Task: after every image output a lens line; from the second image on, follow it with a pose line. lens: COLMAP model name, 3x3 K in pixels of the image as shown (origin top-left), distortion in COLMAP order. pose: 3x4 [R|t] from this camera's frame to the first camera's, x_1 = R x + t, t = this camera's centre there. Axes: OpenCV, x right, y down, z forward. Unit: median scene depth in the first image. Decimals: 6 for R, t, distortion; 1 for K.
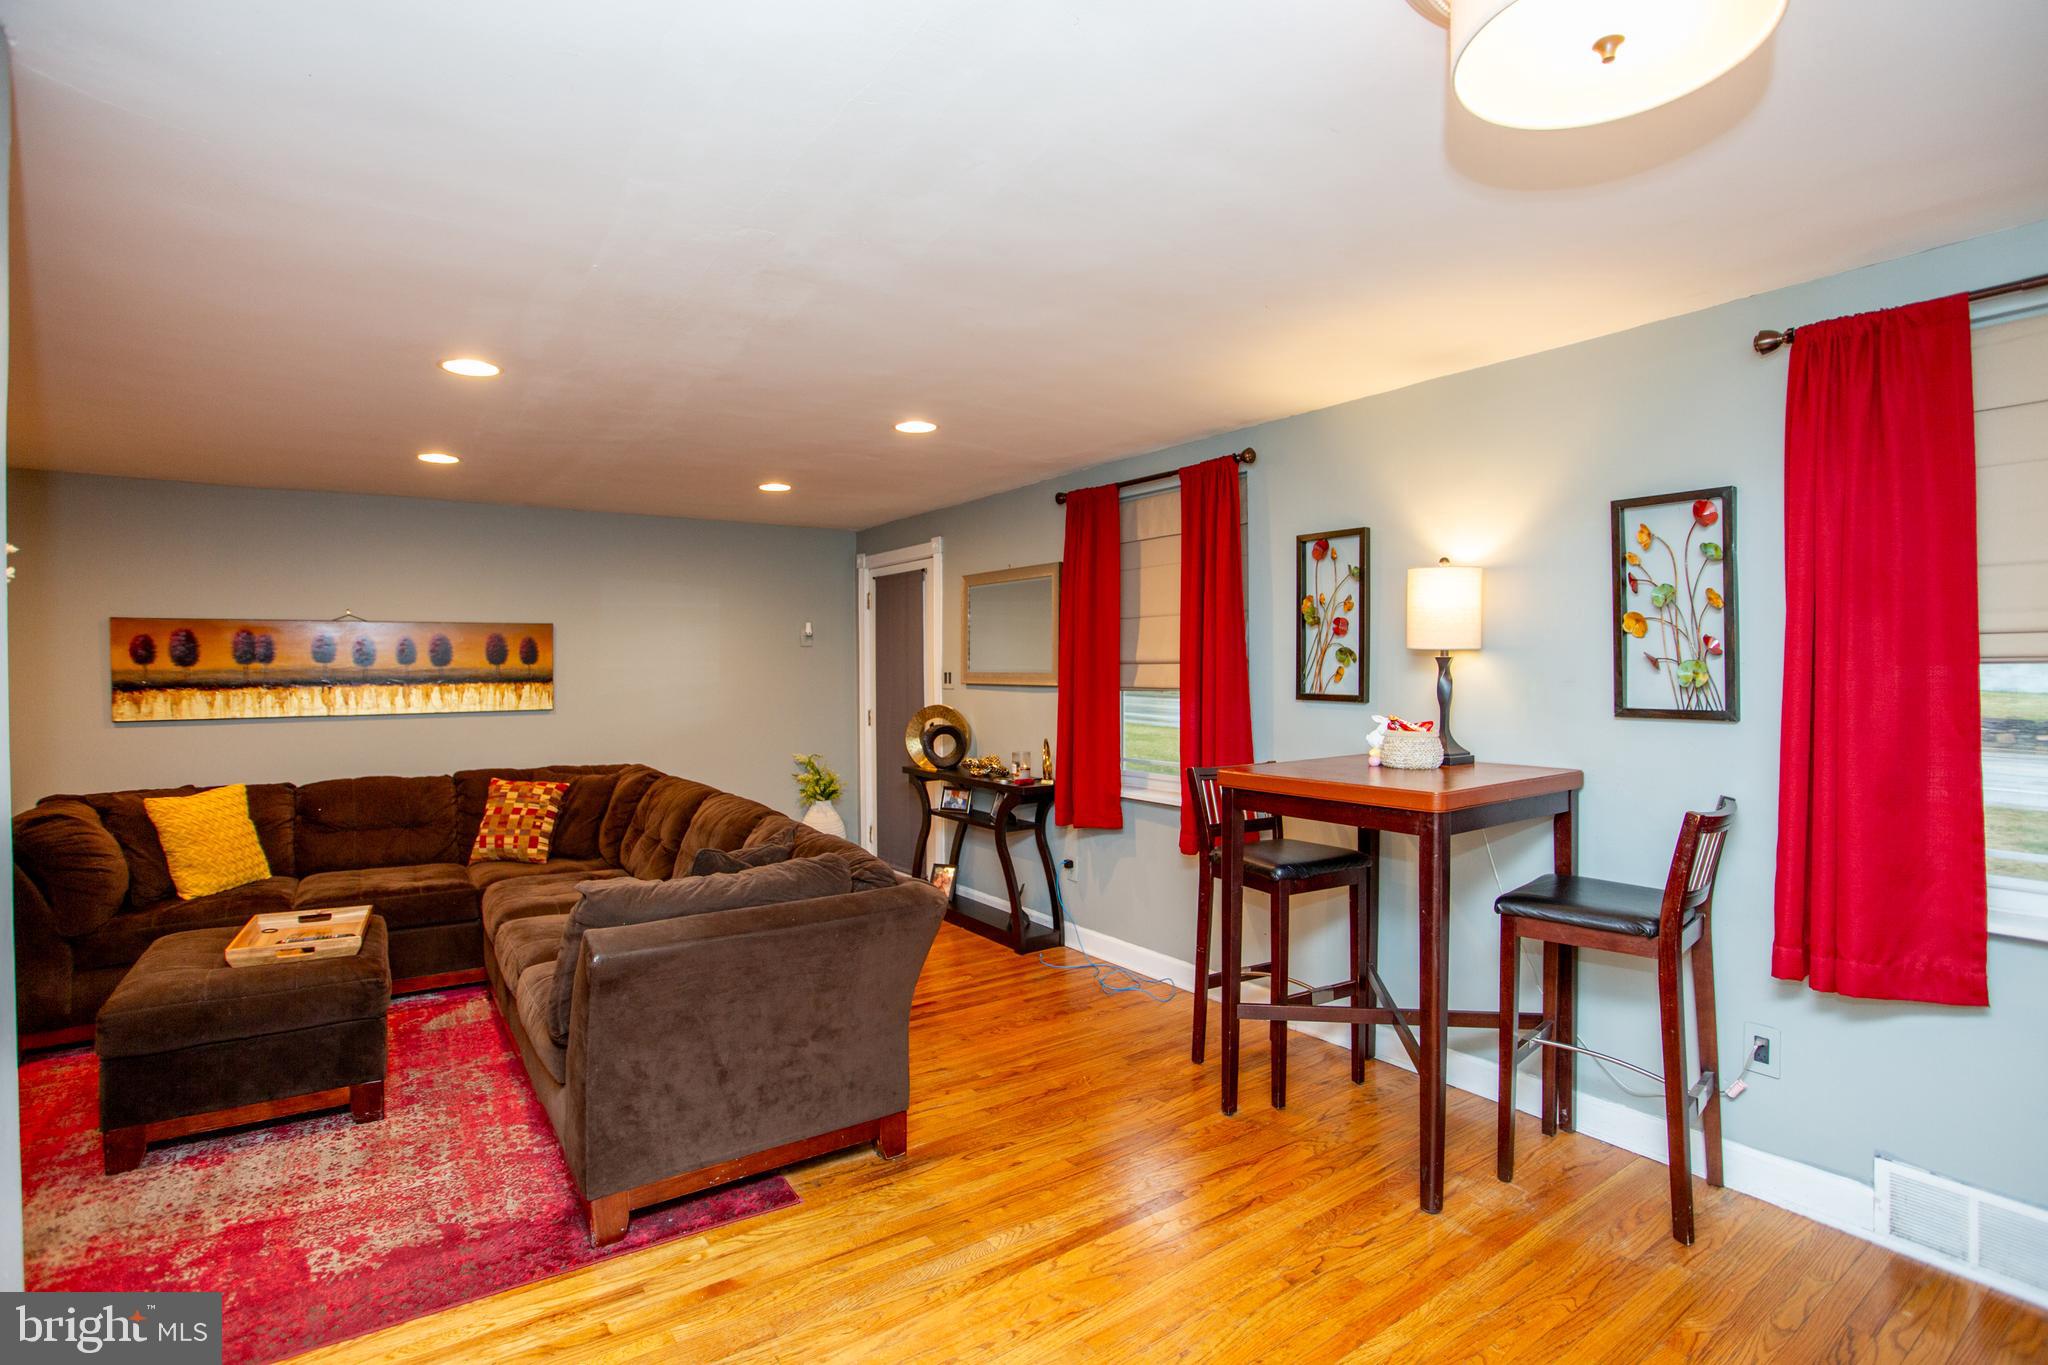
lens RADIAL K [[995.1, 0, 1011.5], [0, 995.1, 674.2], [0, 0, 1]] dist [-0.071271, 0.029967]
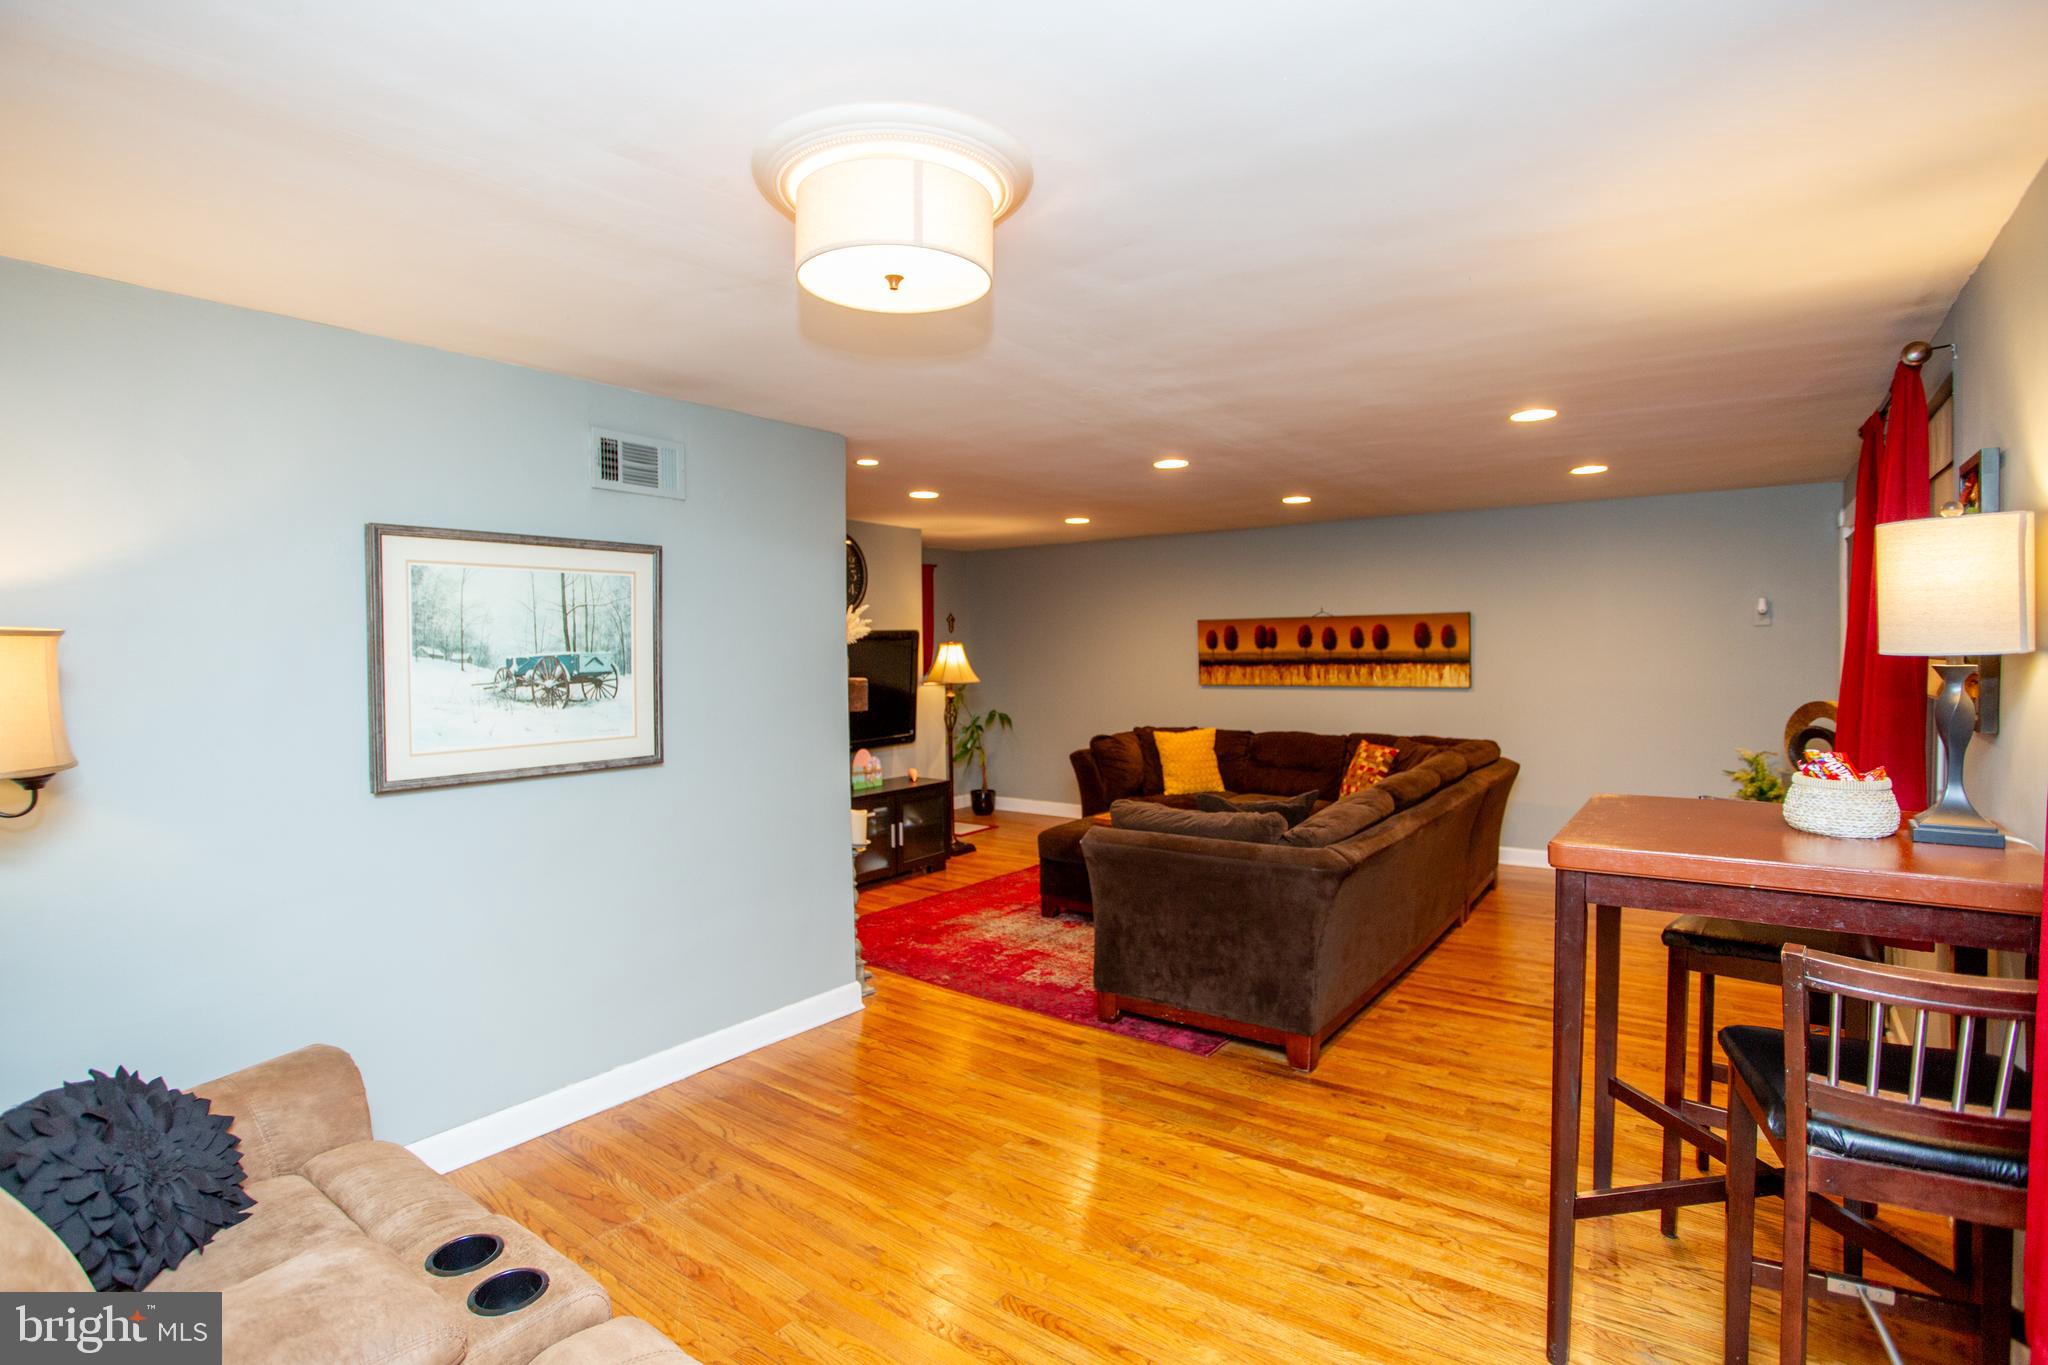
lens RADIAL K [[995.1, 0, 1011.9], [0, 995.1, 663.3], [0, 0, 1]] dist [-0.071271, 0.029967]
pose [[0.312410, 0.017962, -0.949778, 0.764441], [0.006121, 0.999762, 0.020921, -0.032491], [0.949928, -0.012350, 0.312225, 0.241529]]
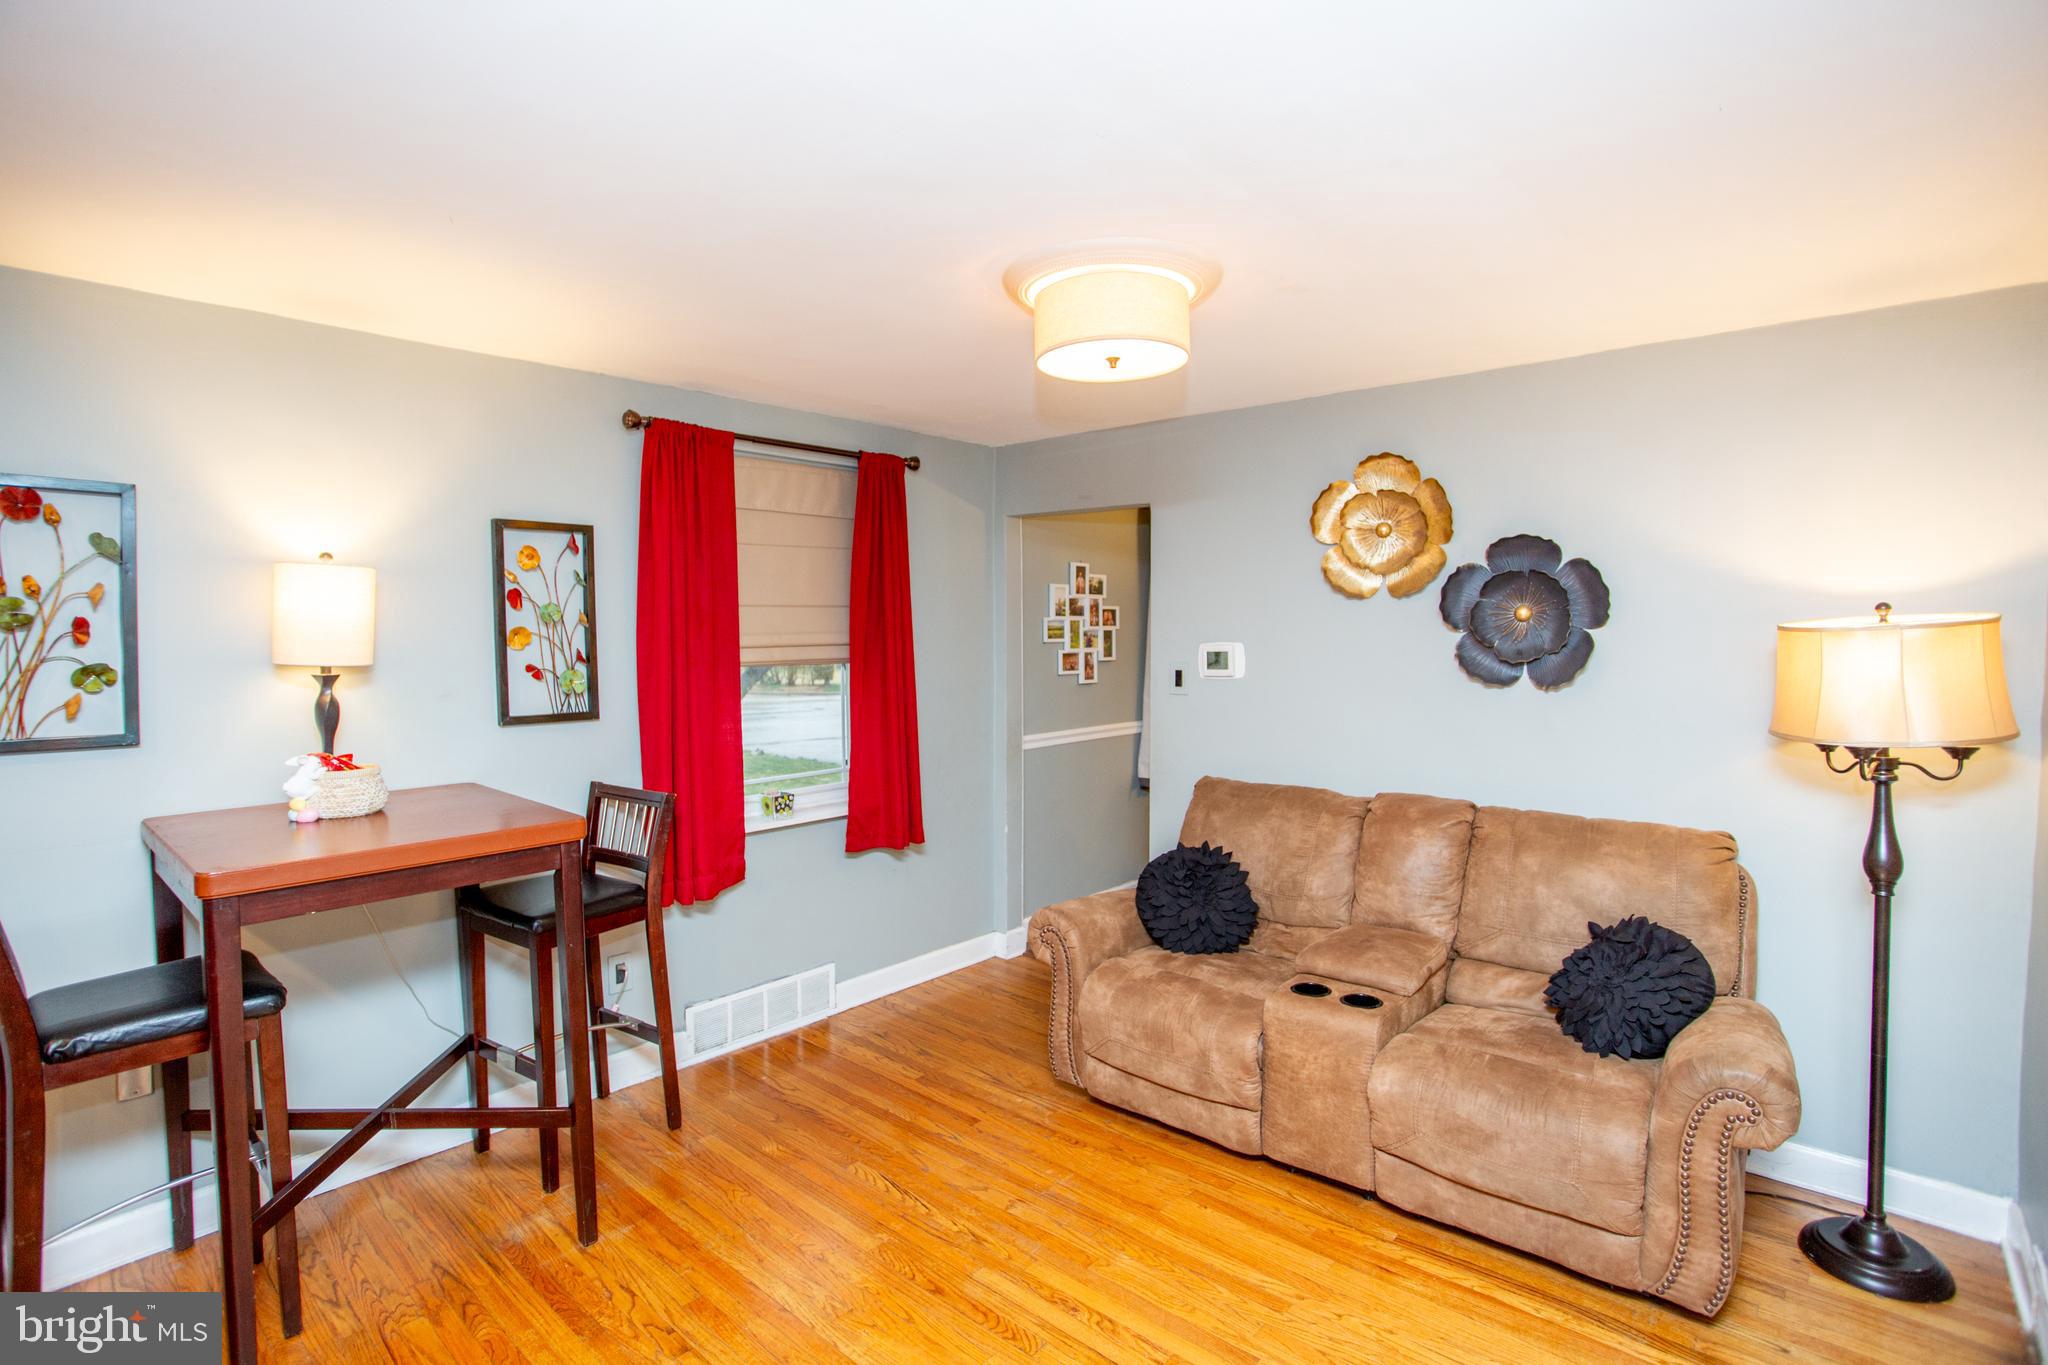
lens RADIAL K [[995.1, 0, 1012.7], [0, 995.1, 676.1], [0, 0, 1]] dist [-0.071271, 0.029967]
pose [[-0.240763, -0.042760, 0.969642, -0.437635], [0.010399, 0.998858, 0.046631, -0.043985], [-0.970528, 0.021310, -0.240043, 0.592335]]
